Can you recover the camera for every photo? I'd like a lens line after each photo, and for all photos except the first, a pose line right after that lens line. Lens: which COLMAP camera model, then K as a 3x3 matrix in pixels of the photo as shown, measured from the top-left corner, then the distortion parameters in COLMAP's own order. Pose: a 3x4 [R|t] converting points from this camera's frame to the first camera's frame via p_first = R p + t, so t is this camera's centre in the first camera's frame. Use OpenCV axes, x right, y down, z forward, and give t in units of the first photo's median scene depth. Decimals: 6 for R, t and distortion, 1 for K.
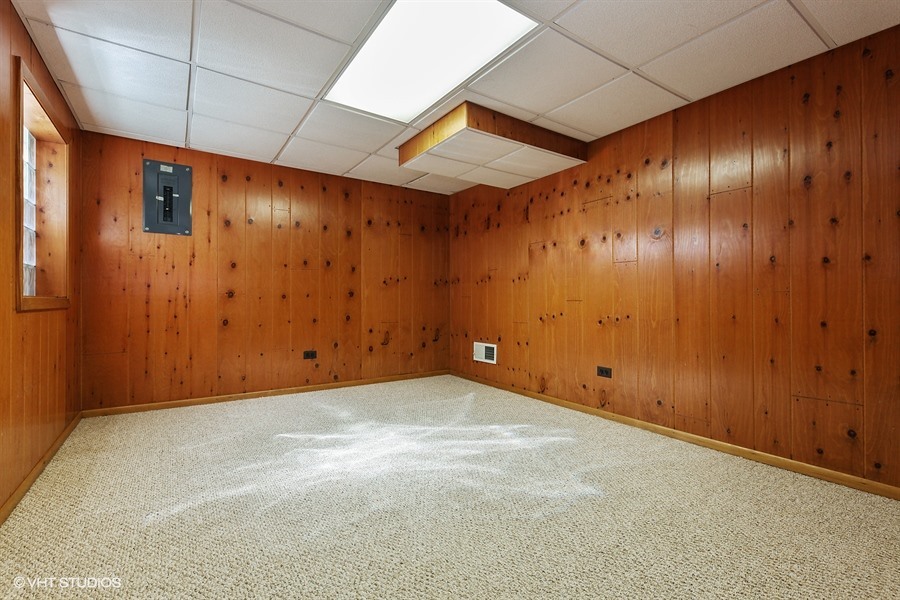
lens RADIAL K [[408.4, 0, 452.8], [0, 408.4, 301.2], [0, 0, 1]] dist [0.000625, -0.000541]
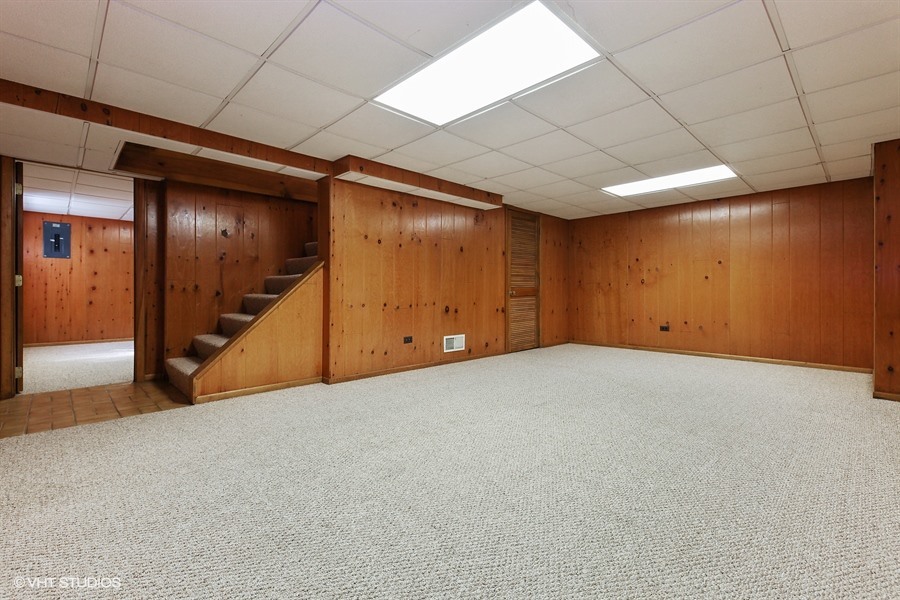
lens RADIAL K [[408.4, 0, 447.3], [0, 408.4, 295.1], [0, 0, 1]] dist [0.000625, -0.000541]
pose [[0.985275, 0.000989, 0.170974, 0.827067], [-0.002039, 0.999980, 0.005967, 0.000349], [-0.170965, -0.006228, 0.985257, -1.273355]]
